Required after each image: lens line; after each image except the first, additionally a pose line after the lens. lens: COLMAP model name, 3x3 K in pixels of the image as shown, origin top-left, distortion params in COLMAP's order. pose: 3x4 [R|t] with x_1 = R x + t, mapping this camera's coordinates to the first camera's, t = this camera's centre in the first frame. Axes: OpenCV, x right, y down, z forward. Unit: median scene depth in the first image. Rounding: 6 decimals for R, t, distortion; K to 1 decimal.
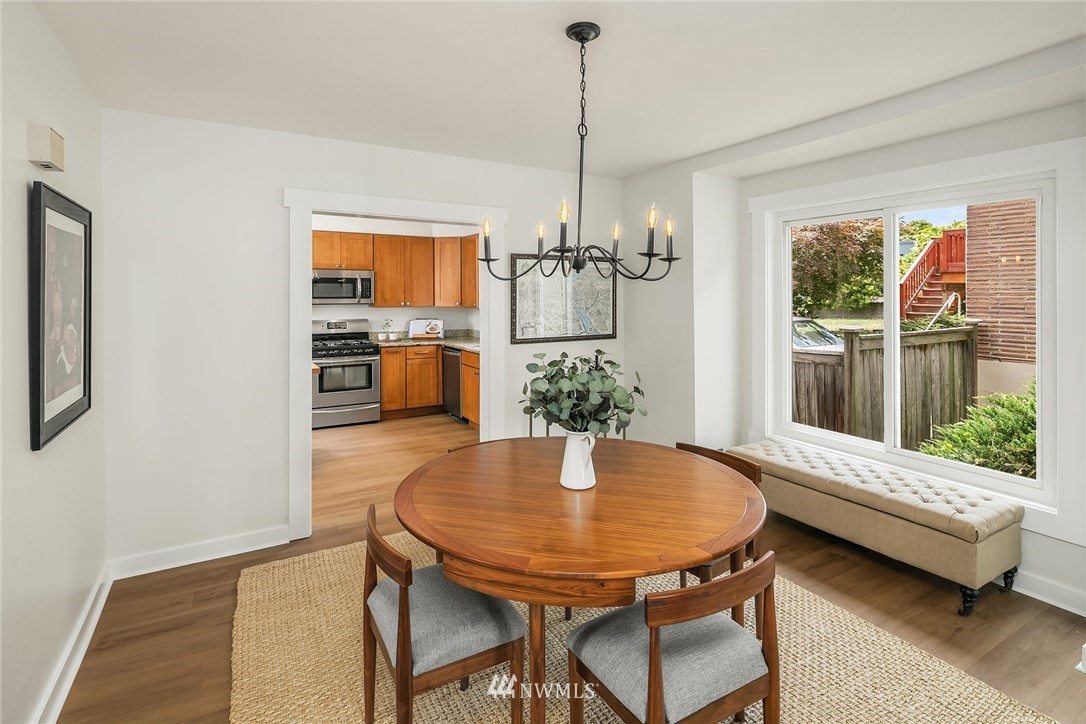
lens RADIAL K [[525.9, 0, 554.5], [0, 525.9, 299.8], [0, 0, 1]] dist [-0.000004, -0.002927]
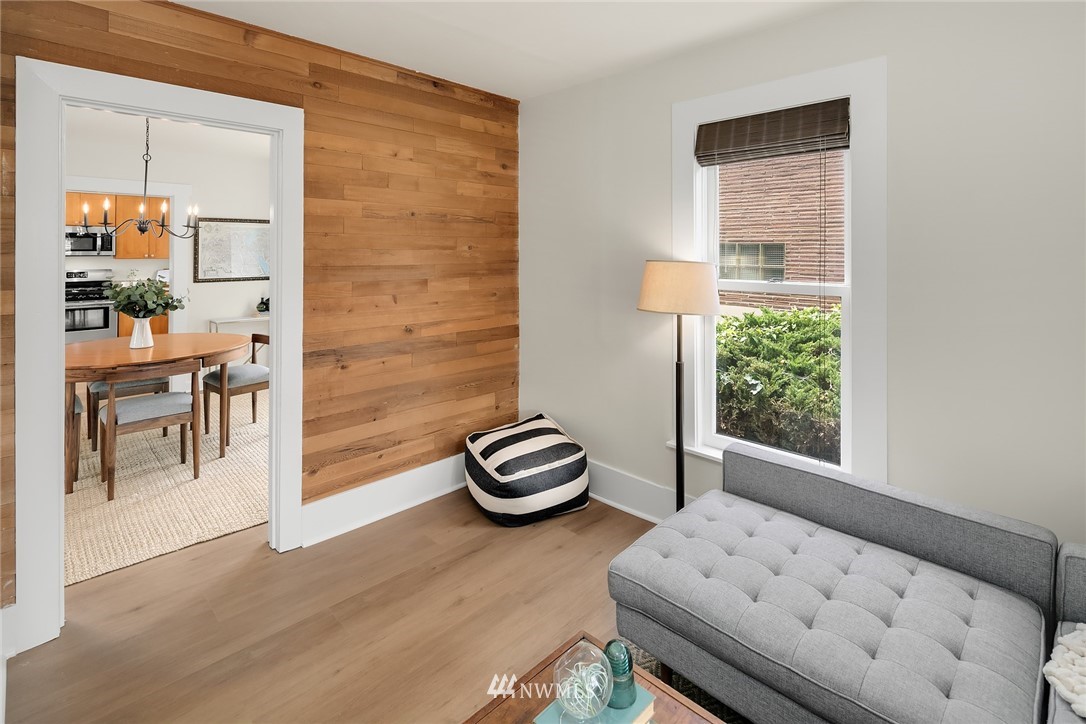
lens RADIAL K [[525.9, 0, 548.6], [0, 525.9, 247.1], [0, 0, 1]] dist [-0.000004, -0.002927]
pose [[0.969465, 0.003905, 0.245198, 0.293451], [0.000170, 0.999862, -0.016597, 0.008038], [-0.245229, 0.016132, 0.969331, -0.346765]]
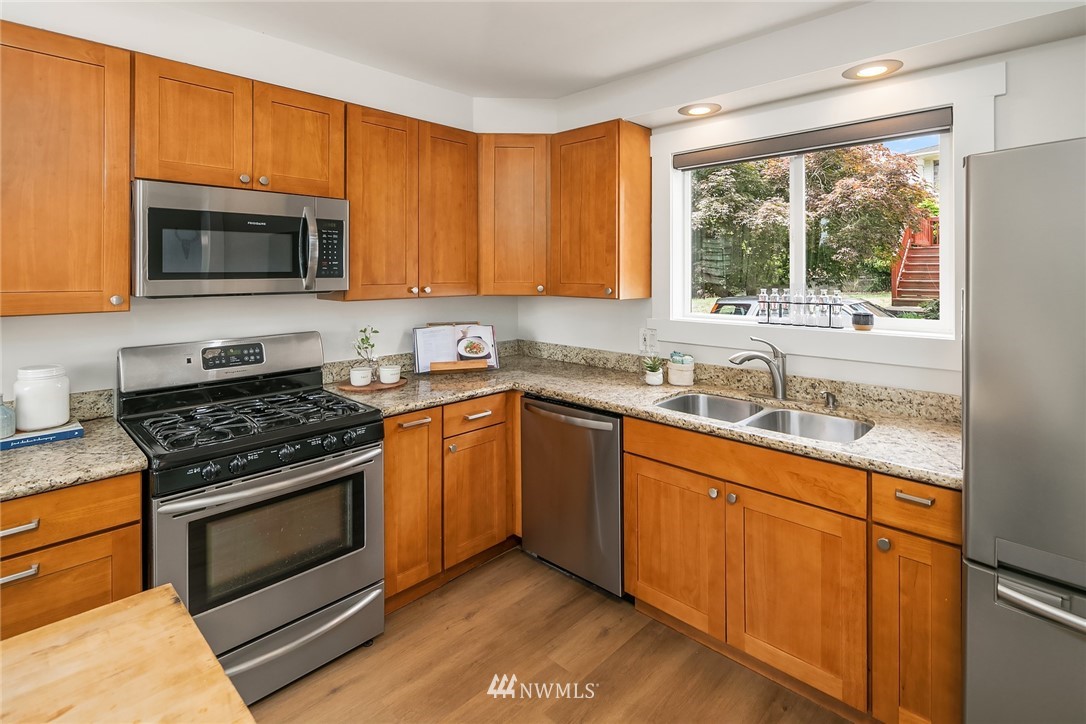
lens RADIAL K [[525.9, 0, 552.3], [0, 525.9, 272.9], [0, 0, 1]] dist [-0.000004, -0.002927]
pose [[0.967752, 0.002098, 0.251895, -0.297831], [-0.000614, 0.999982, -0.005971, -0.003318], [-0.251903, 0.005624, 0.967736, 0.609303]]
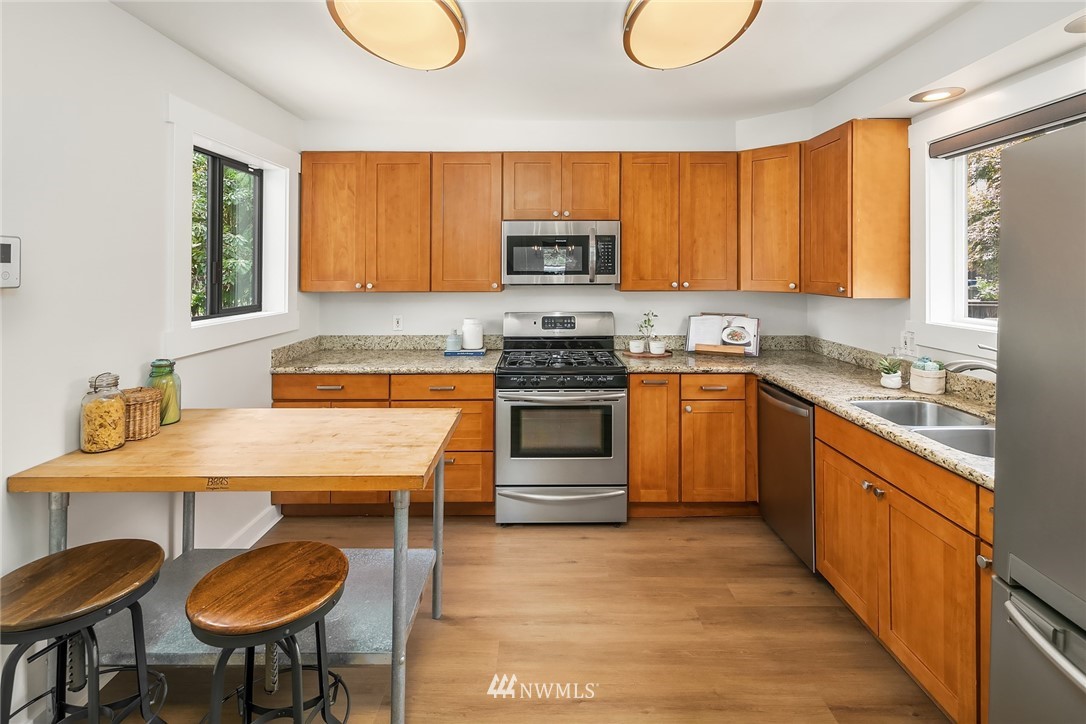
lens RADIAL K [[525.9, 0, 549.7], [0, 525.9, 266.0], [0, 0, 1]] dist [-0.000004, -0.002927]
pose [[0.855552, -0.001361, -0.517714, -0.132458], [-0.005928, 0.999905, -0.012425, -0.003783], [0.517682, 0.013700, 0.855463, 0.514519]]
